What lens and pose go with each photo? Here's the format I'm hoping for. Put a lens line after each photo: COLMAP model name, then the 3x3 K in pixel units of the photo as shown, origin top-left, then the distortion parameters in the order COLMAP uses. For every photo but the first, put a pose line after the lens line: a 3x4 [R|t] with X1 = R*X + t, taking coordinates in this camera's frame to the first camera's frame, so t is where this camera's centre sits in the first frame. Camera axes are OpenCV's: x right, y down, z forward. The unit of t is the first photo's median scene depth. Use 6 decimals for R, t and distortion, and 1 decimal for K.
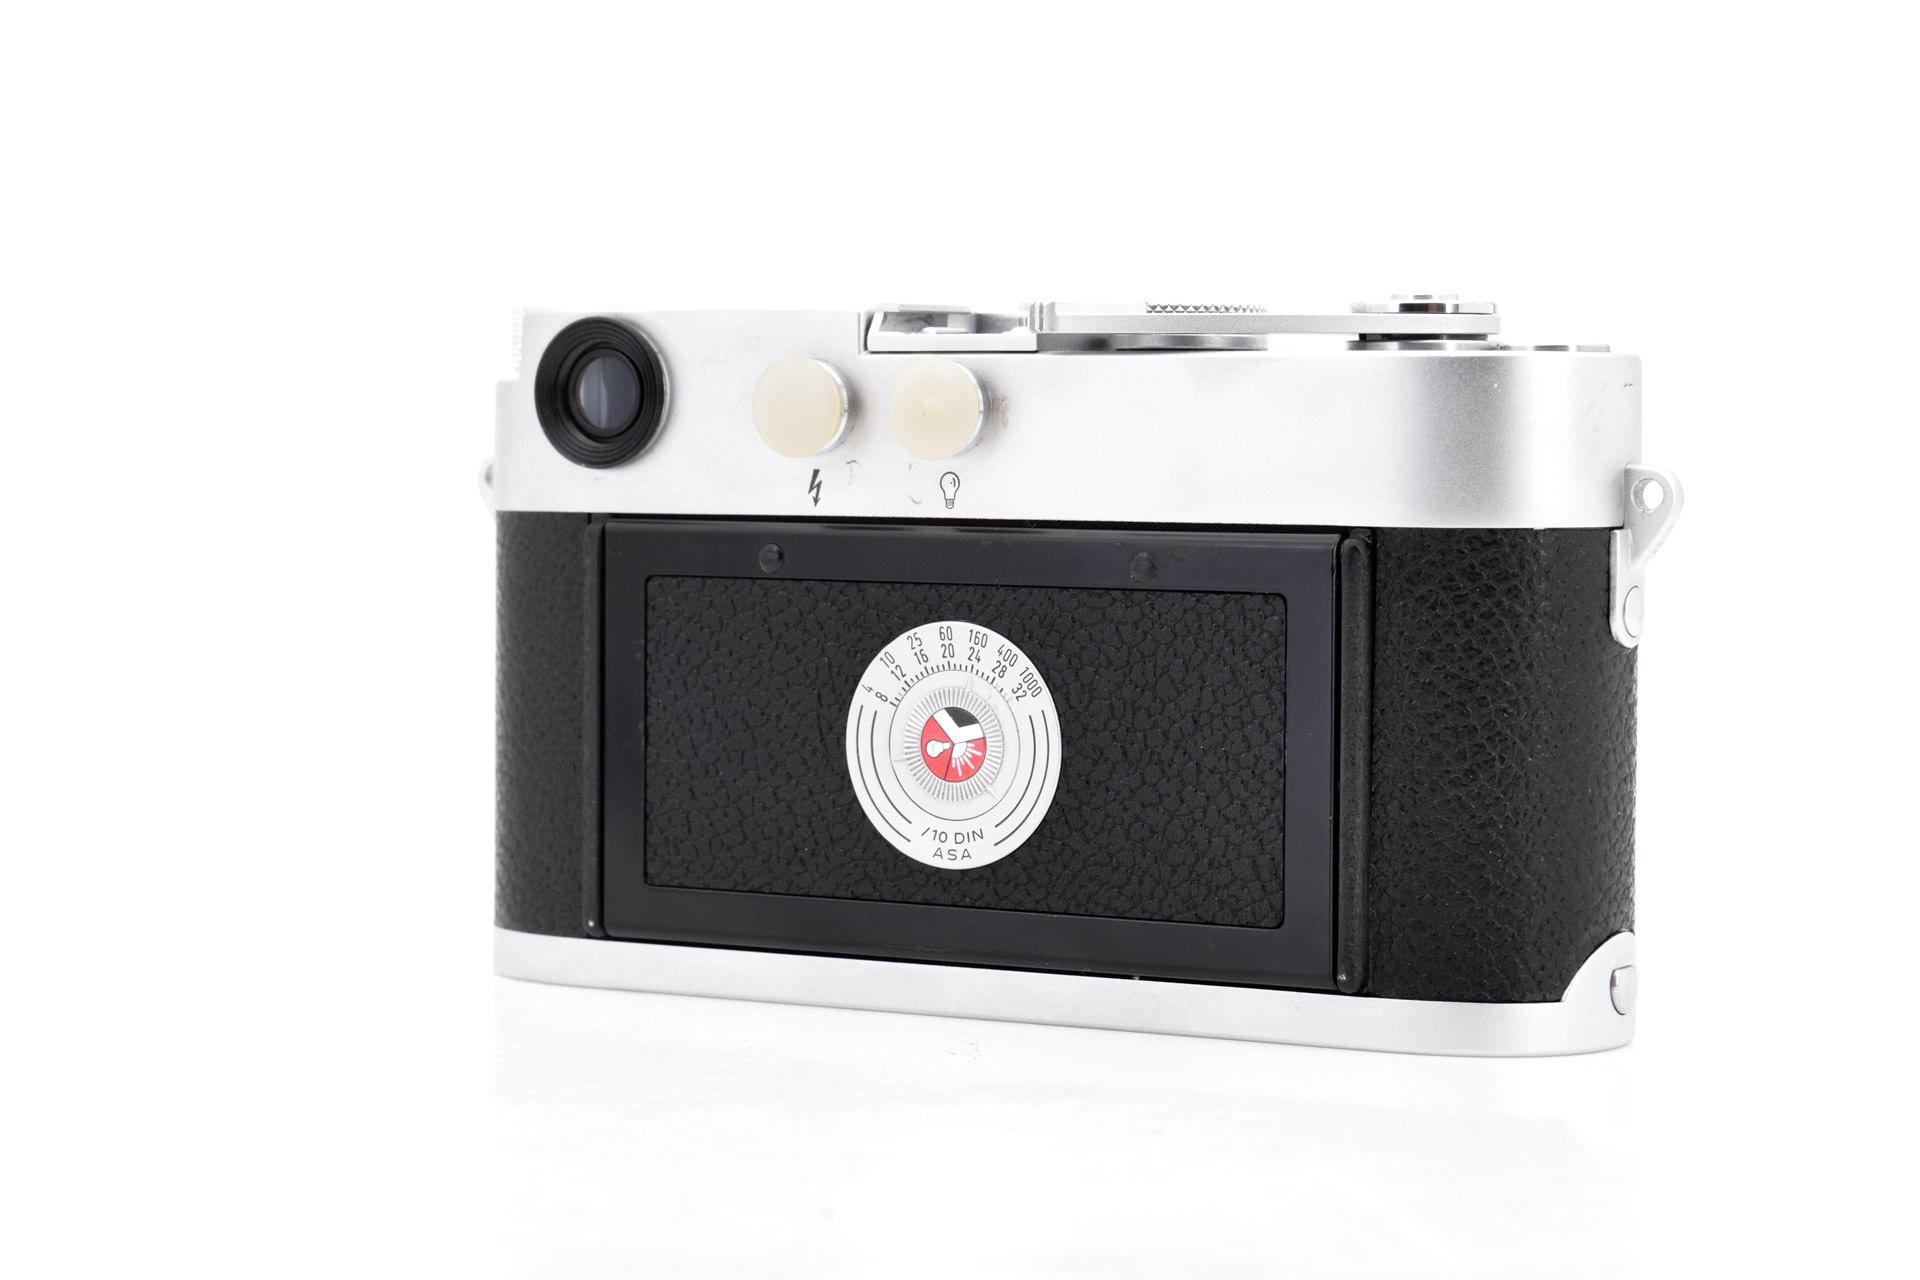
lens RADIAL K [[4820.9, 0, 960.7], [0, 4820.9, 640.4], [0, 0, 1]] dist [-0.501777, 0.000000]
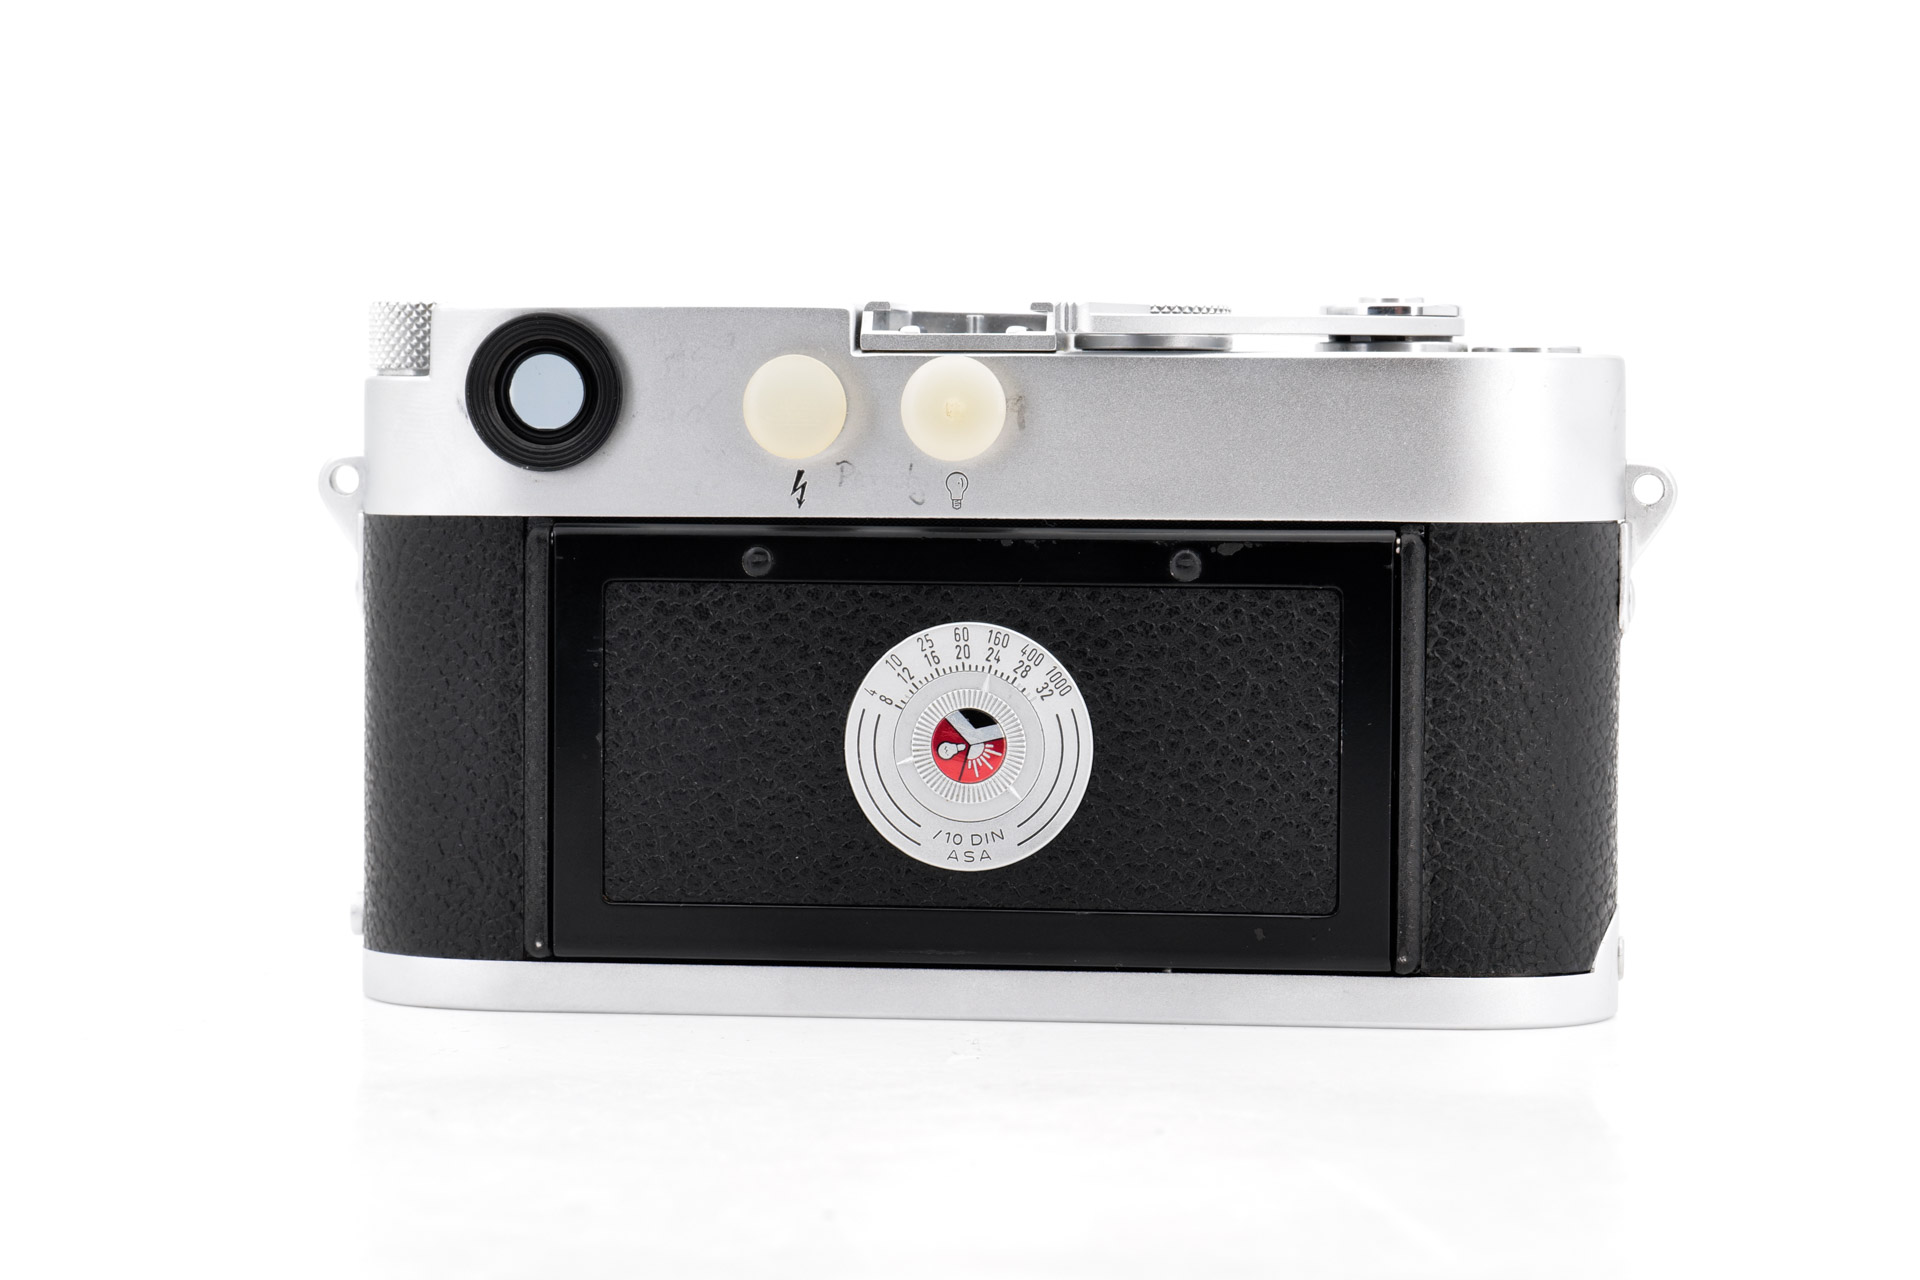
lens RADIAL K [[4820.9, 0, 958.3], [0, 4820.9, 650.2], [0, 0, 1]] dist [-0.501777, 0.000000]
pose [[0.910056, -0.021901, 0.413906, -0.416090], [0.020778, 0.999758, 0.007214, -0.005377], [-0.413964, 0.002035, 0.910291, 0.095361]]
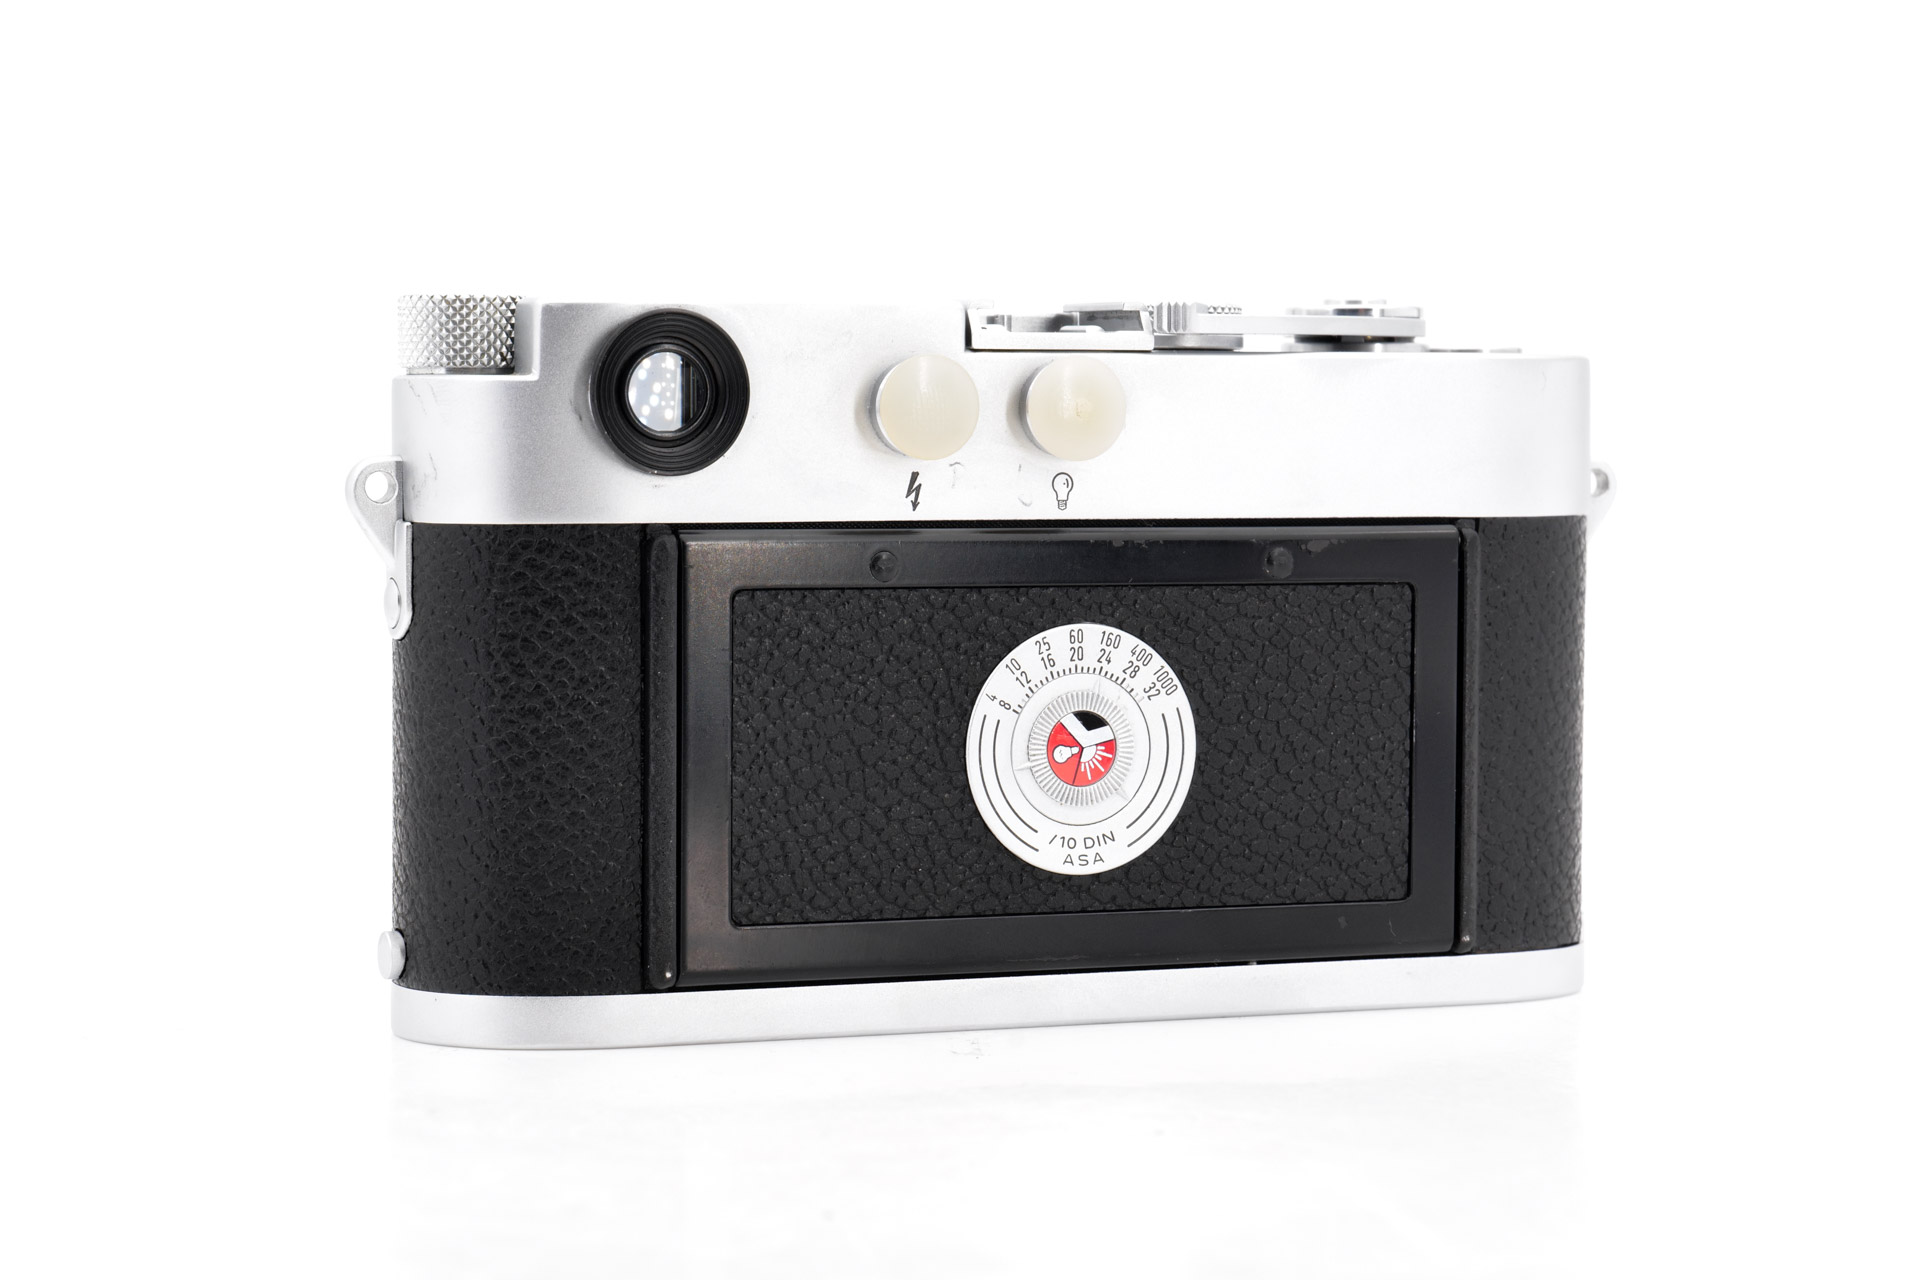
lens RADIAL K [[4820.9, 0, 960.2], [0, 4820.9, 619.5], [0, 0, 1]] dist [-0.501777, 0.000000]
pose [[0.609724, -0.037596, 0.791722, -0.799390], [0.040873, 0.999037, 0.015964, -0.021622], [-0.791560, 0.022627, 0.610673, 0.417549]]
